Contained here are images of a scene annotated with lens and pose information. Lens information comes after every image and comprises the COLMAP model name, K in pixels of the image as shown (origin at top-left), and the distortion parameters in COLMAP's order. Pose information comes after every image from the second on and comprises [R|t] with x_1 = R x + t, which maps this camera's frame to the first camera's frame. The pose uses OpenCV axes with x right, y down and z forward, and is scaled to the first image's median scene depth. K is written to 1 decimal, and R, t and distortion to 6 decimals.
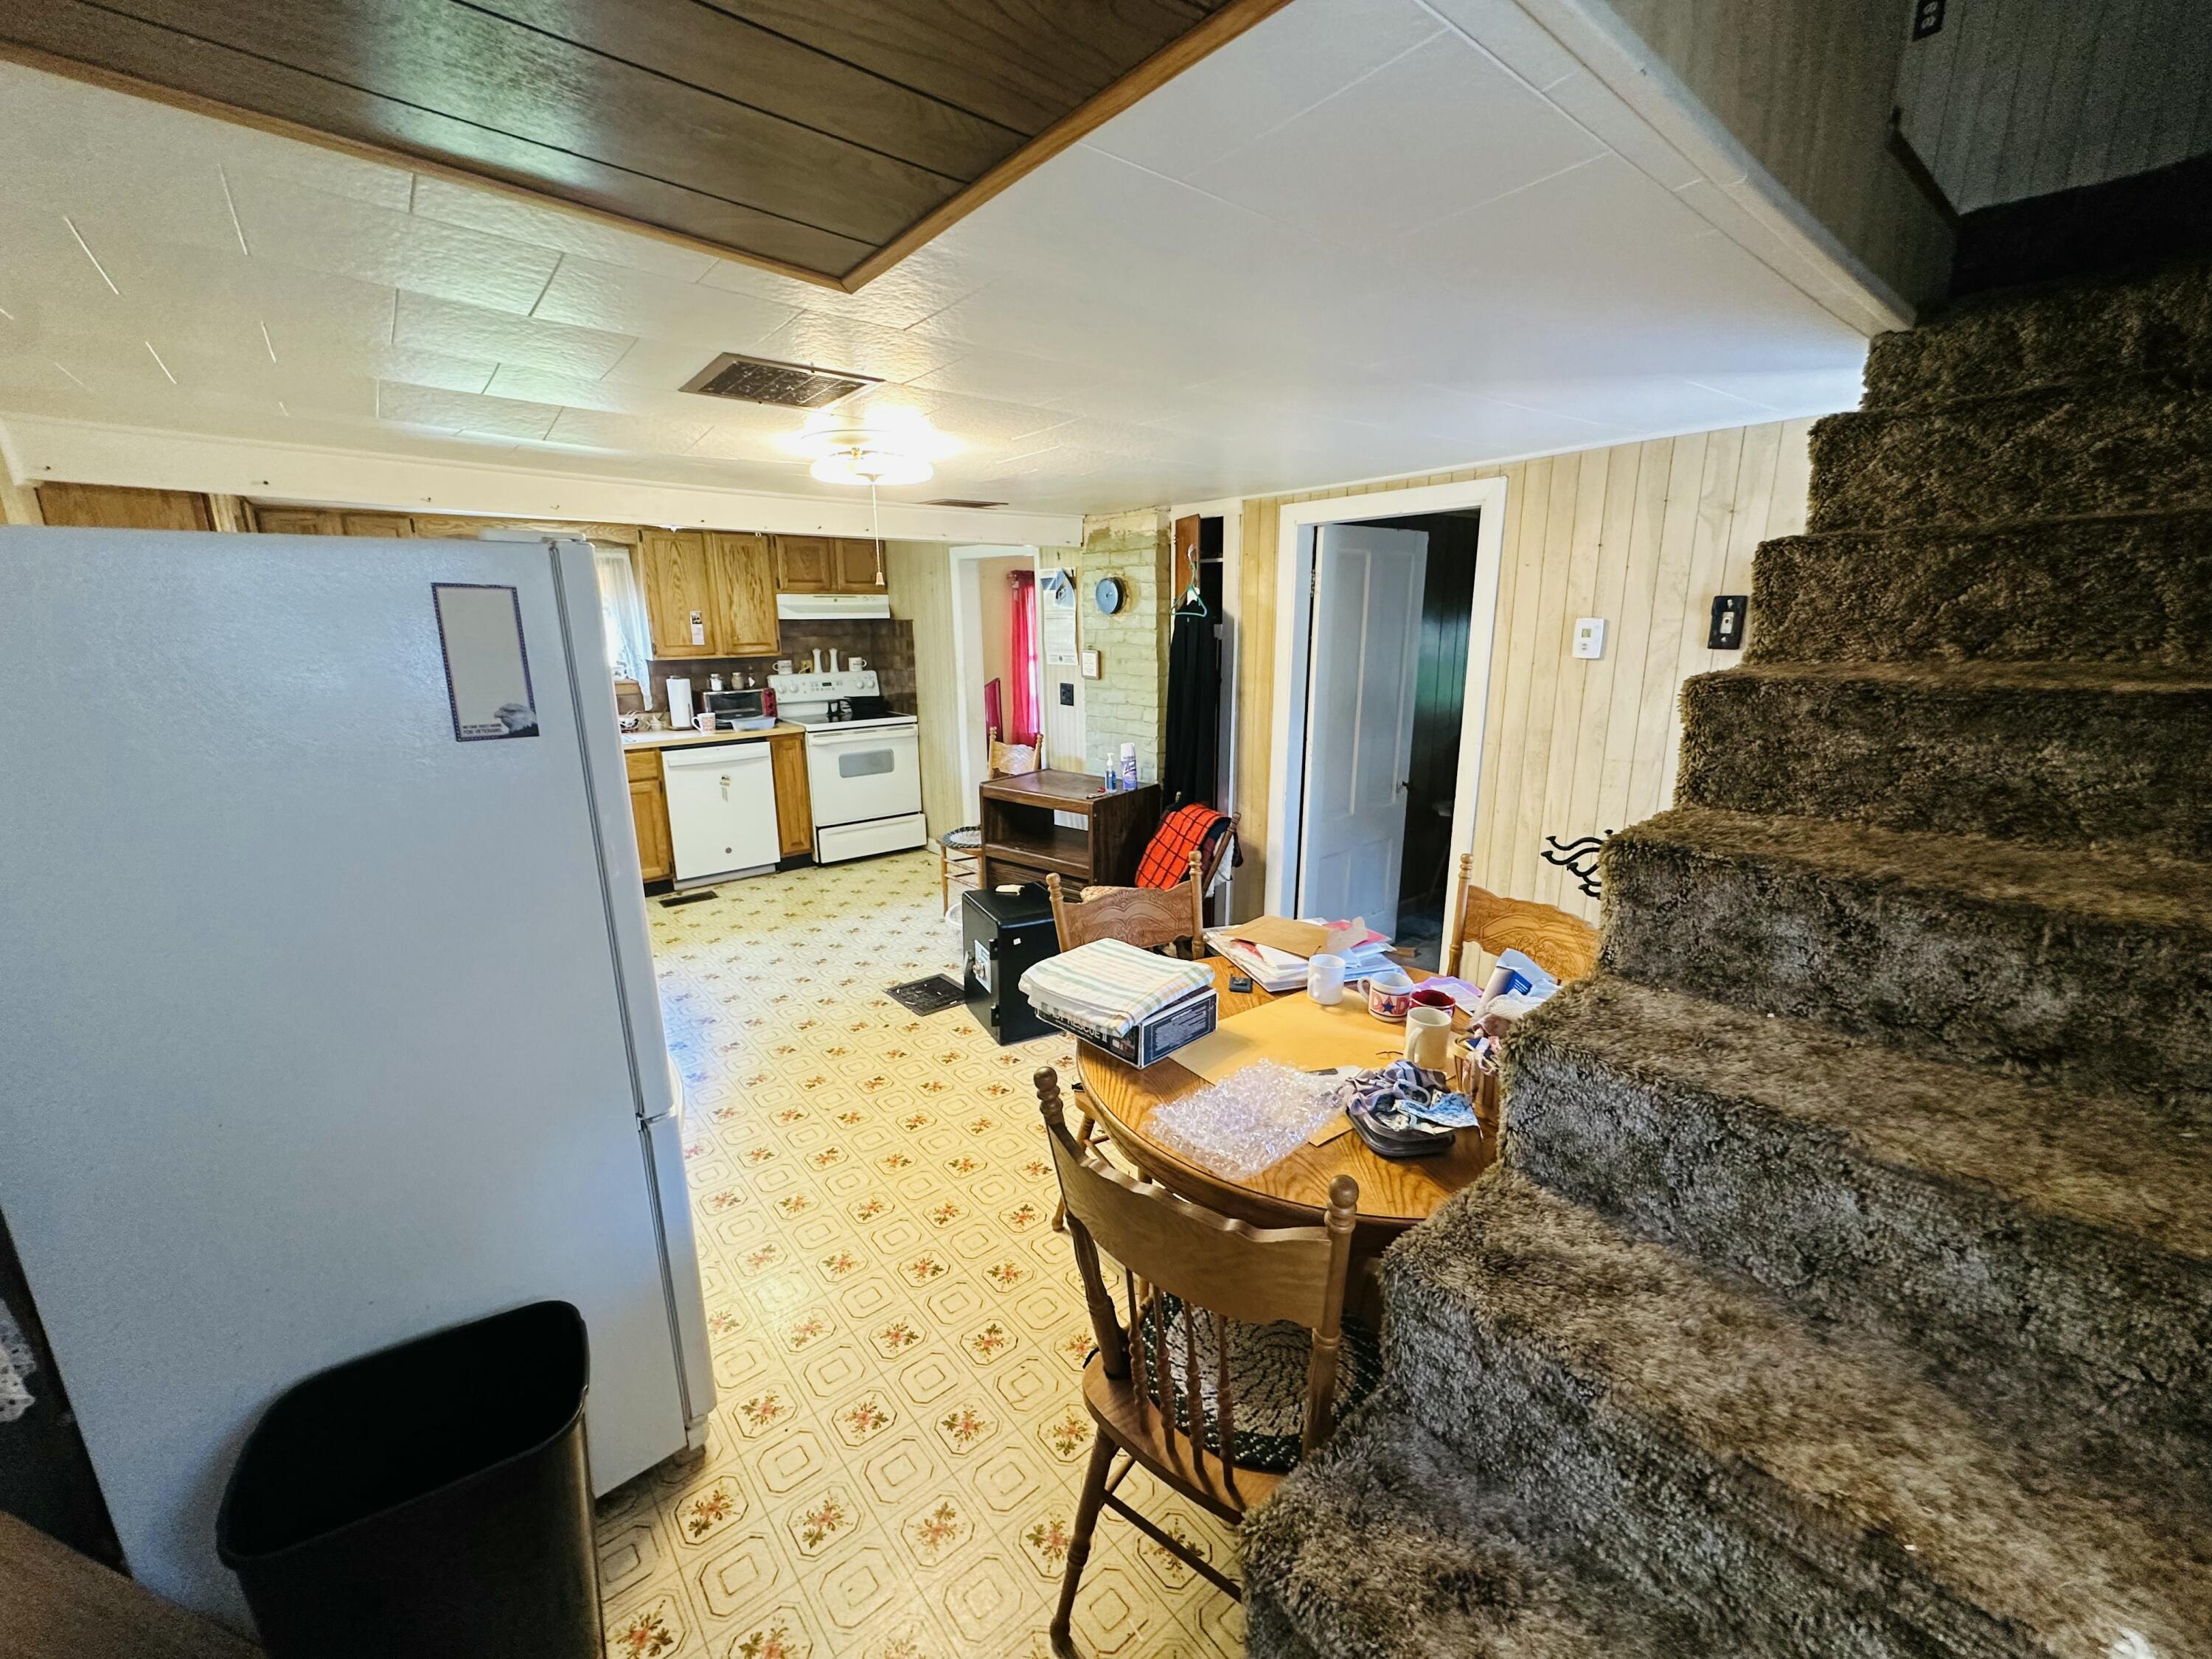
lens RADIAL K [[885.3, 0, 1105.0], [0, 885.3, 835.1], [0, 0, 1]] dist [-0.002376, 0.000602]
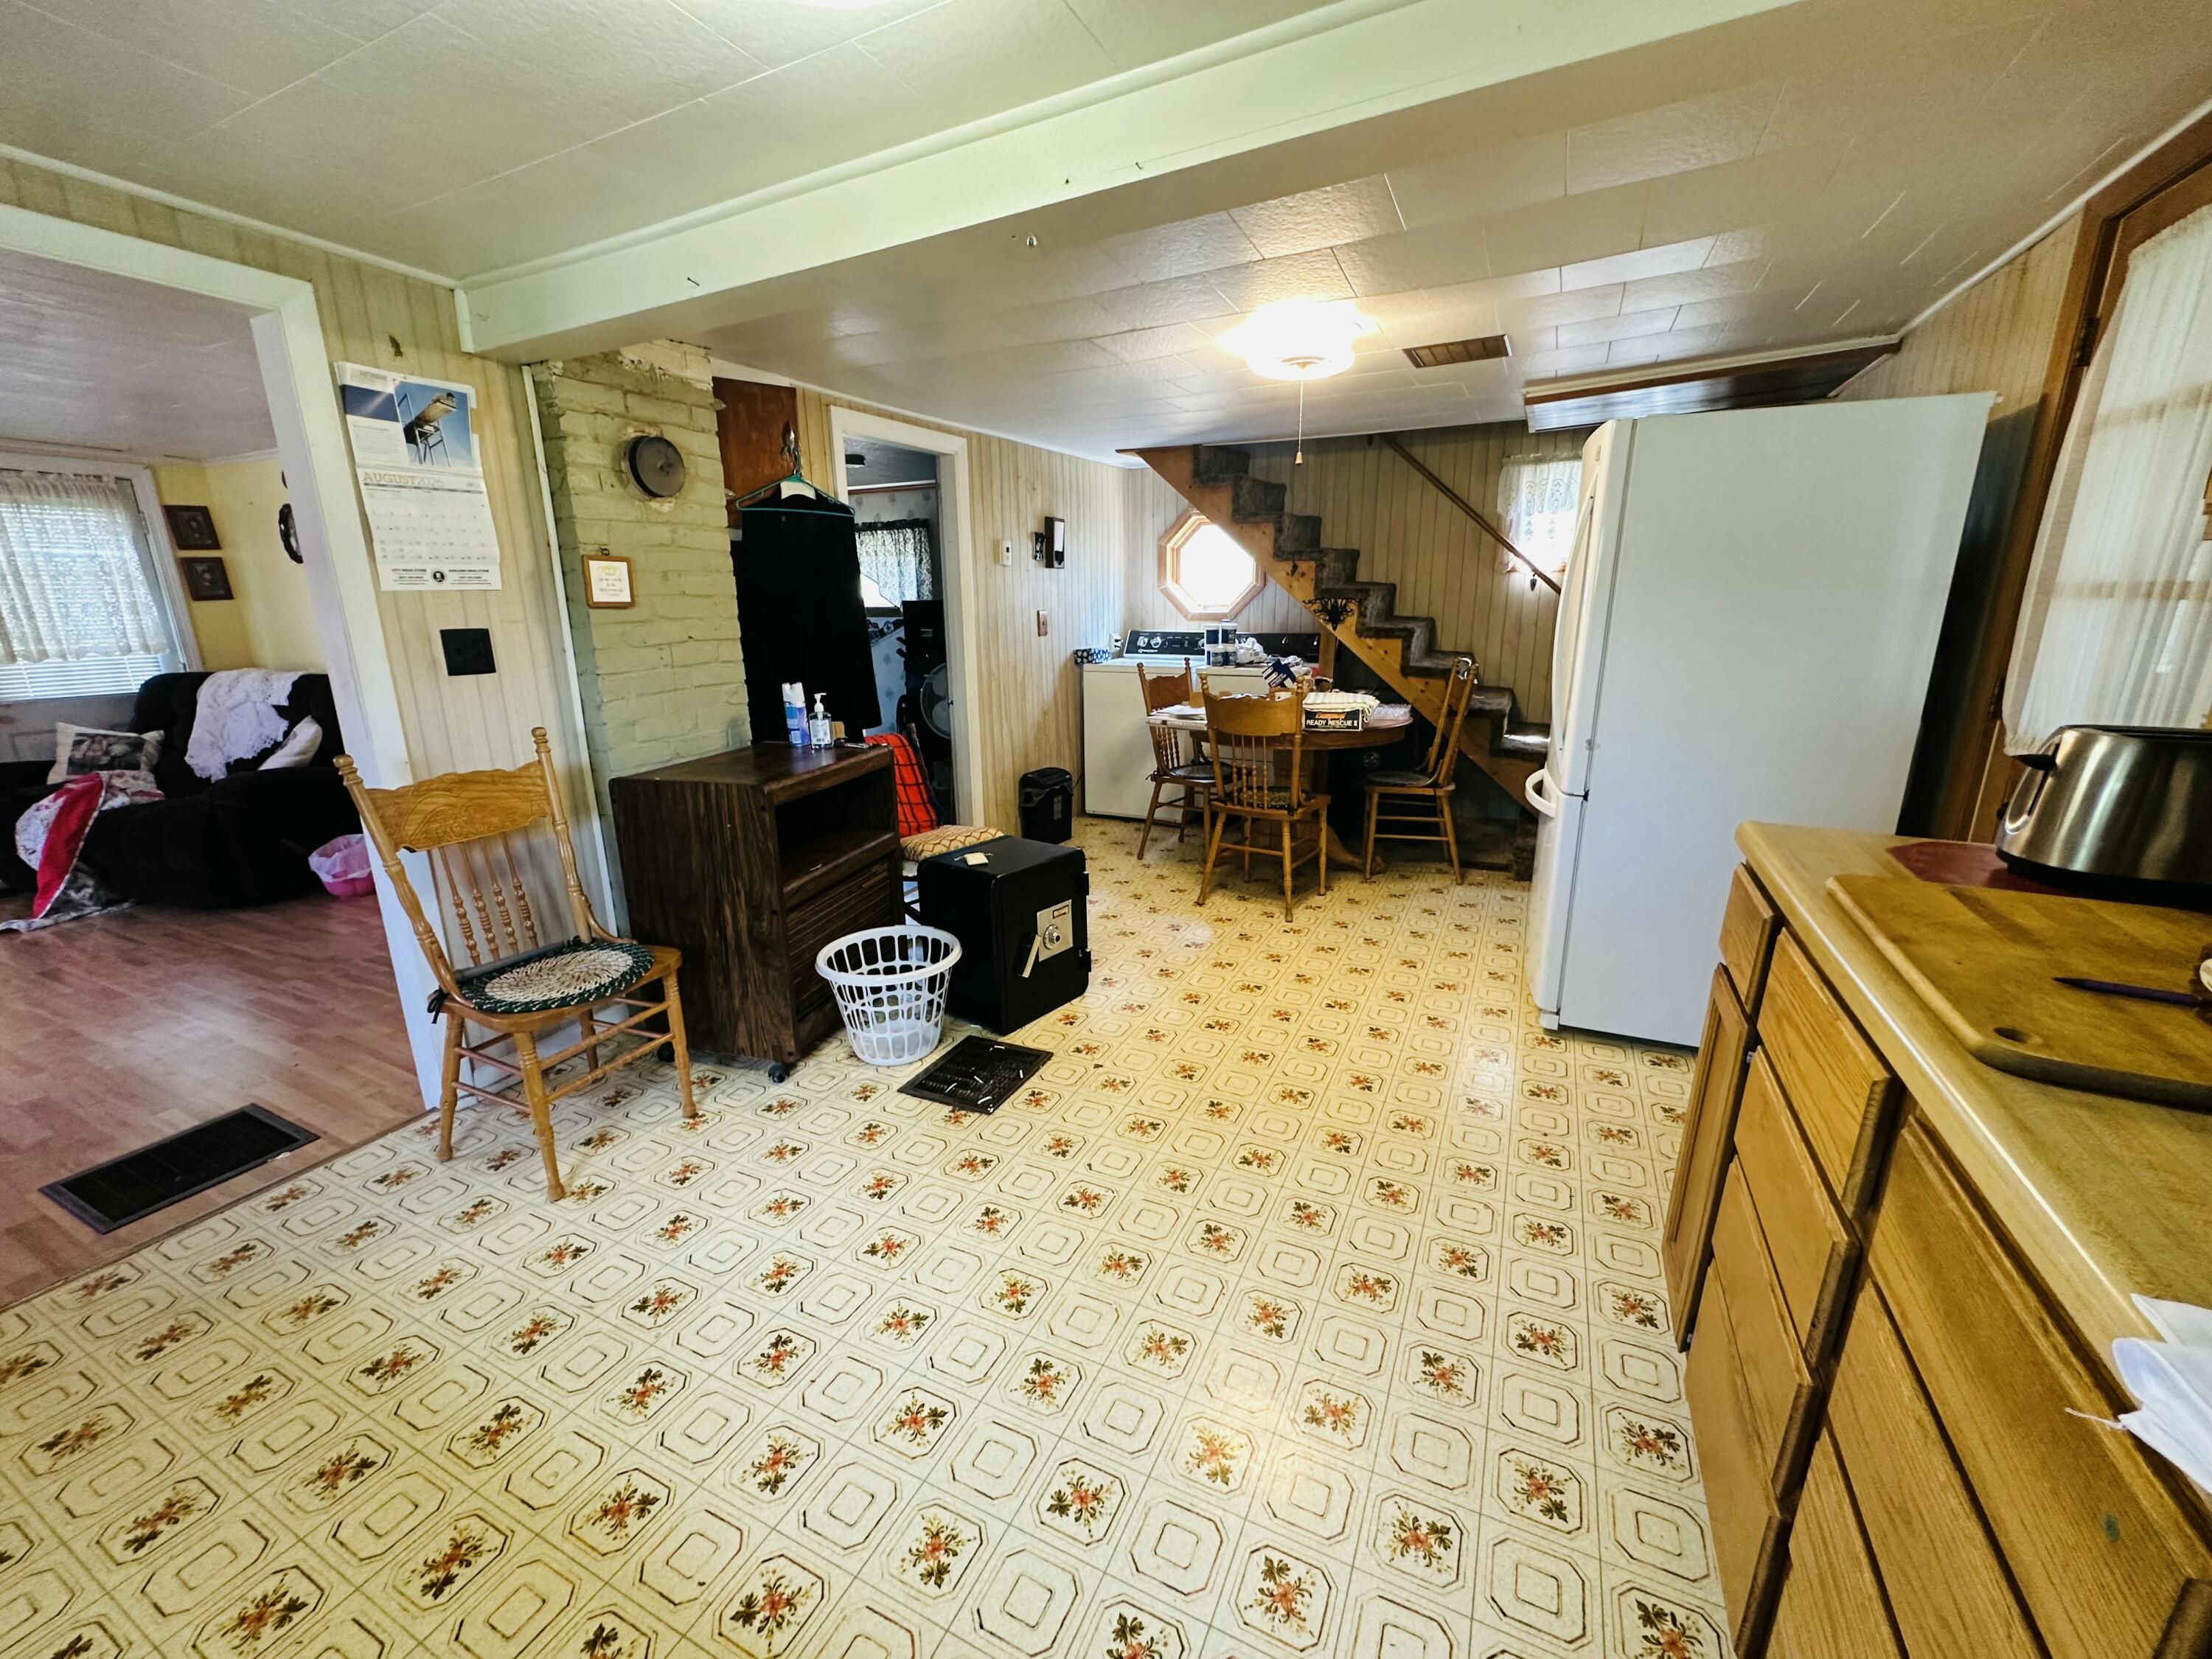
lens RADIAL K [[885.3, 0, 1106.3], [0, 885.3, 826.6], [0, 0, 1]] dist [-0.002376, 0.000602]
pose [[-0.409672, -0.217756, 0.885862, -0.760010], [0.238904, 0.911588, 0.334562, -0.178227], [-0.880394, 0.348696, -0.321430, 1.047092]]
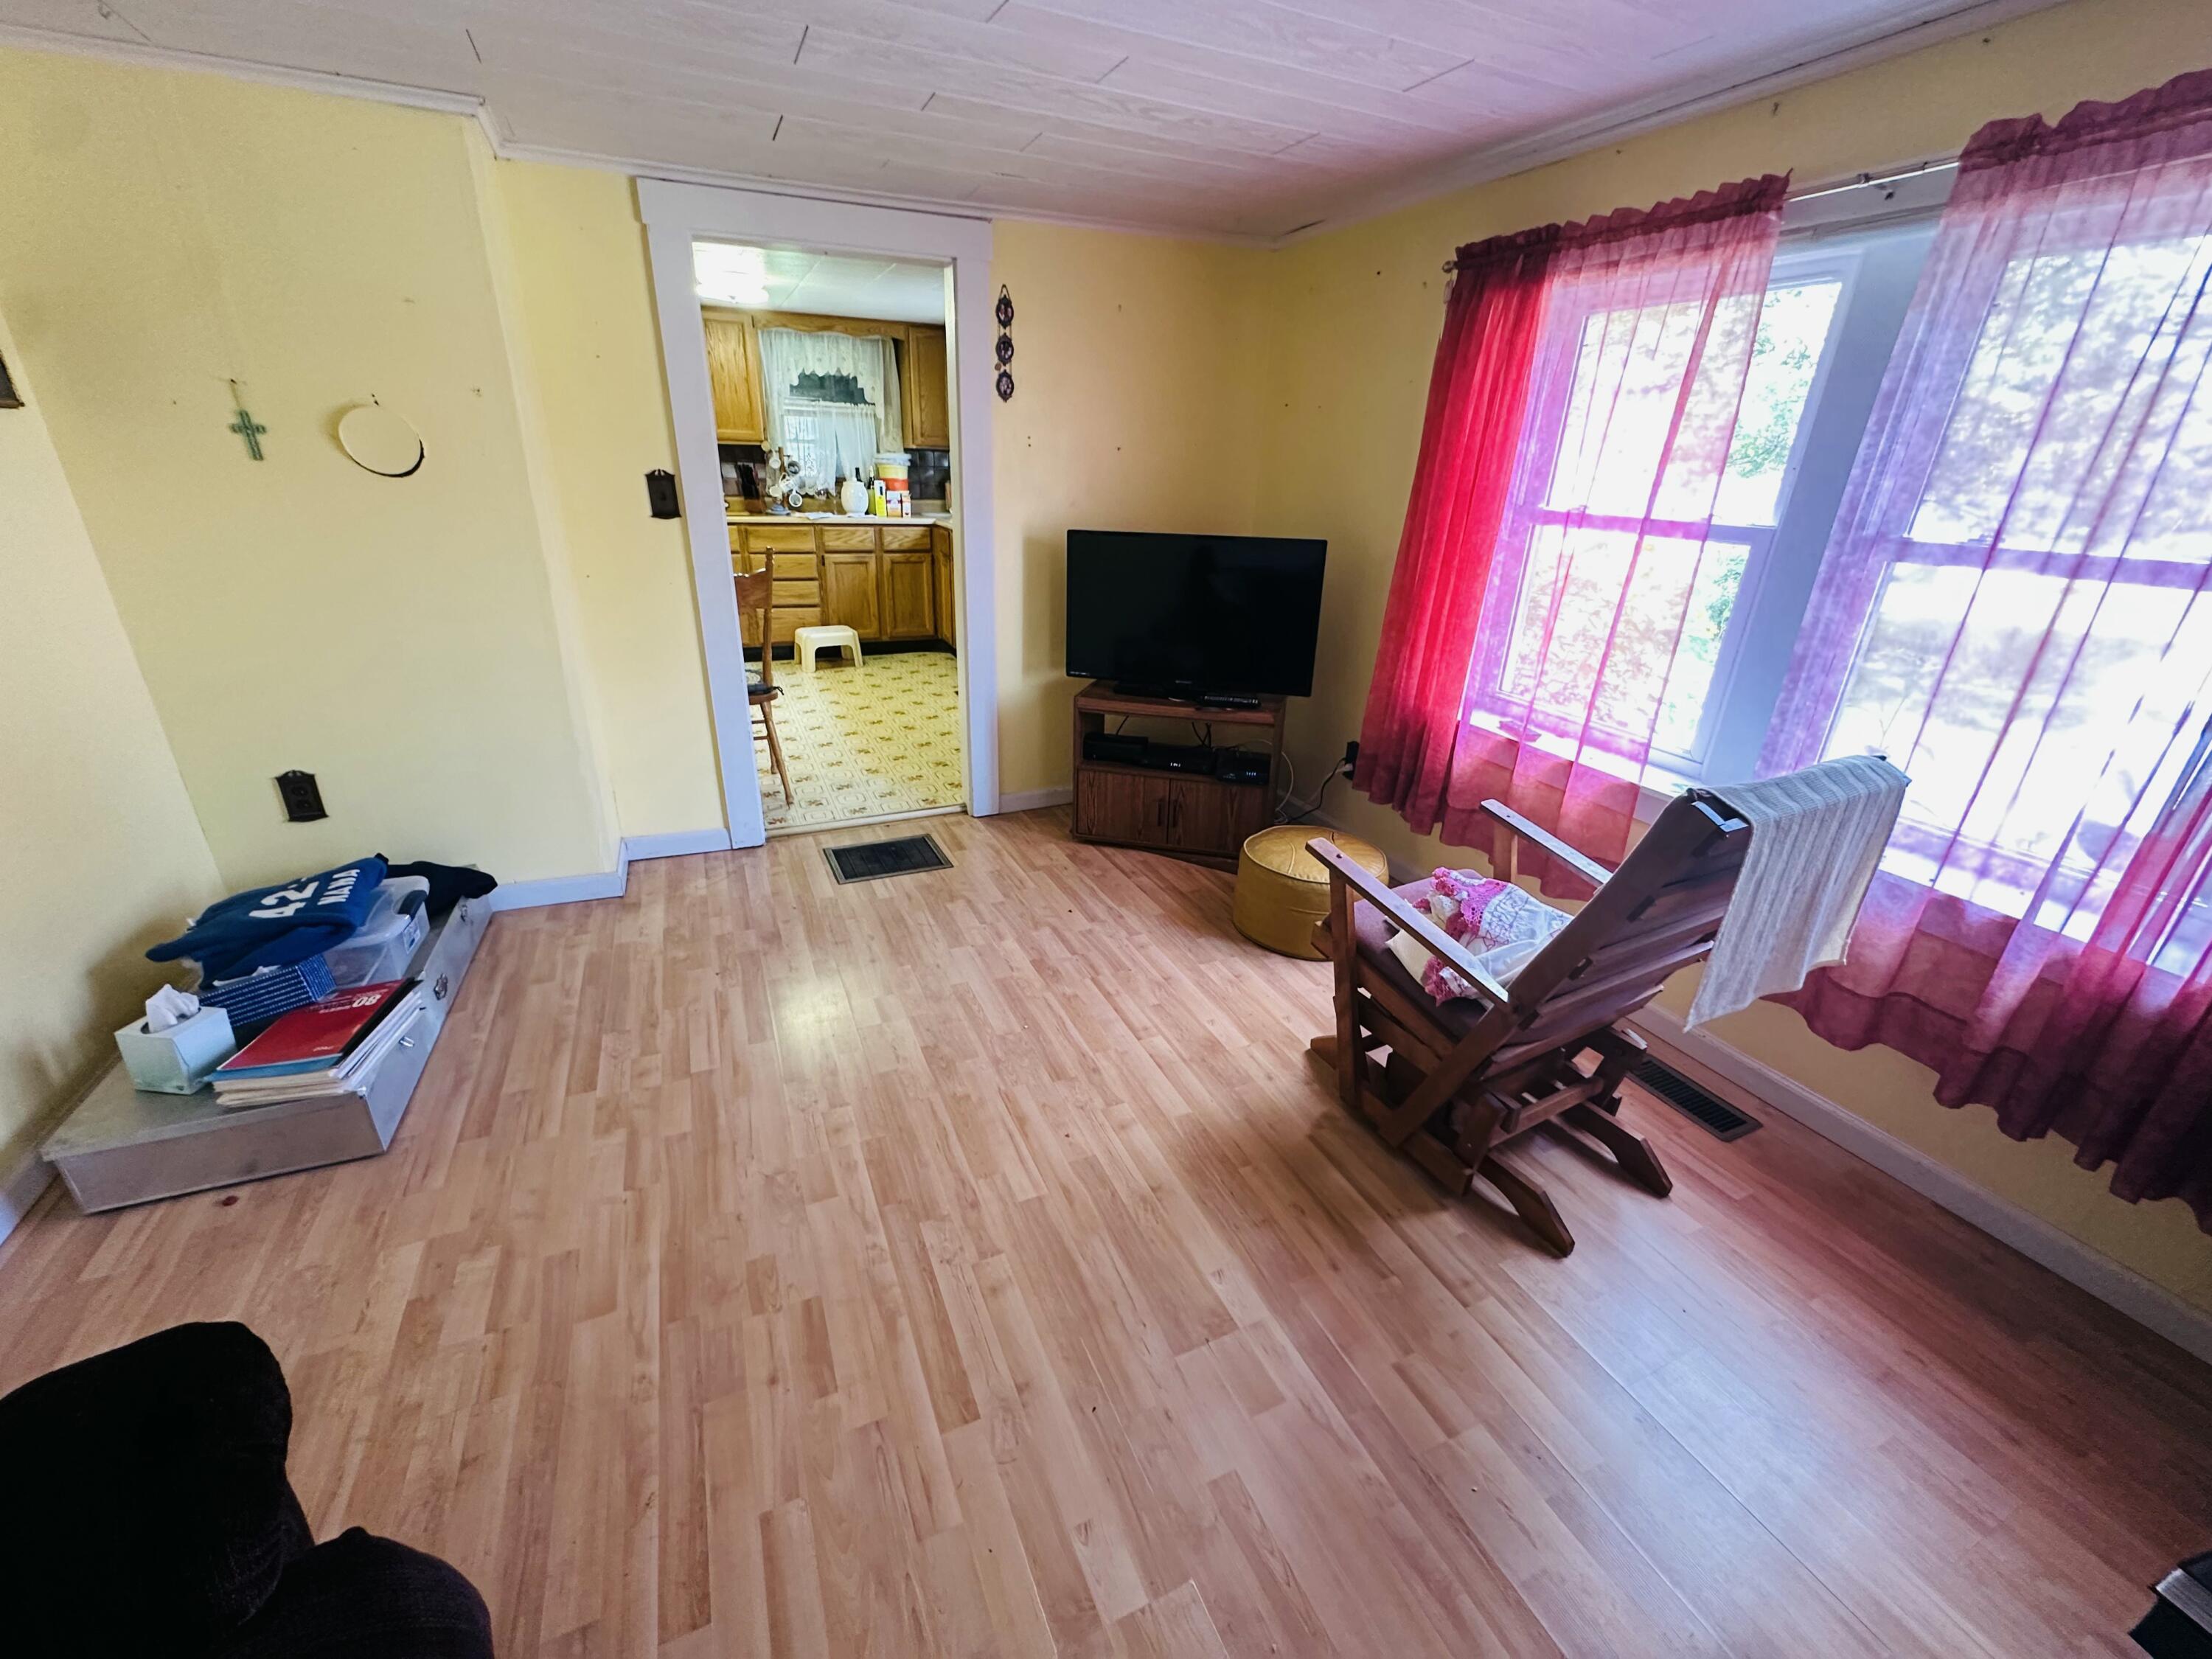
lens RADIAL K [[885.3, 0, 1105.4], [0, 885.3, 835.9], [0, 0, 1]] dist [-0.002376, 0.000602]
pose [[-0.267465, 0.373454, -0.888254, 0.592728], [-0.269439, 0.856078, 0.441058, -0.372093], [0.925130, 0.357298, -0.128348, 1.737533]]
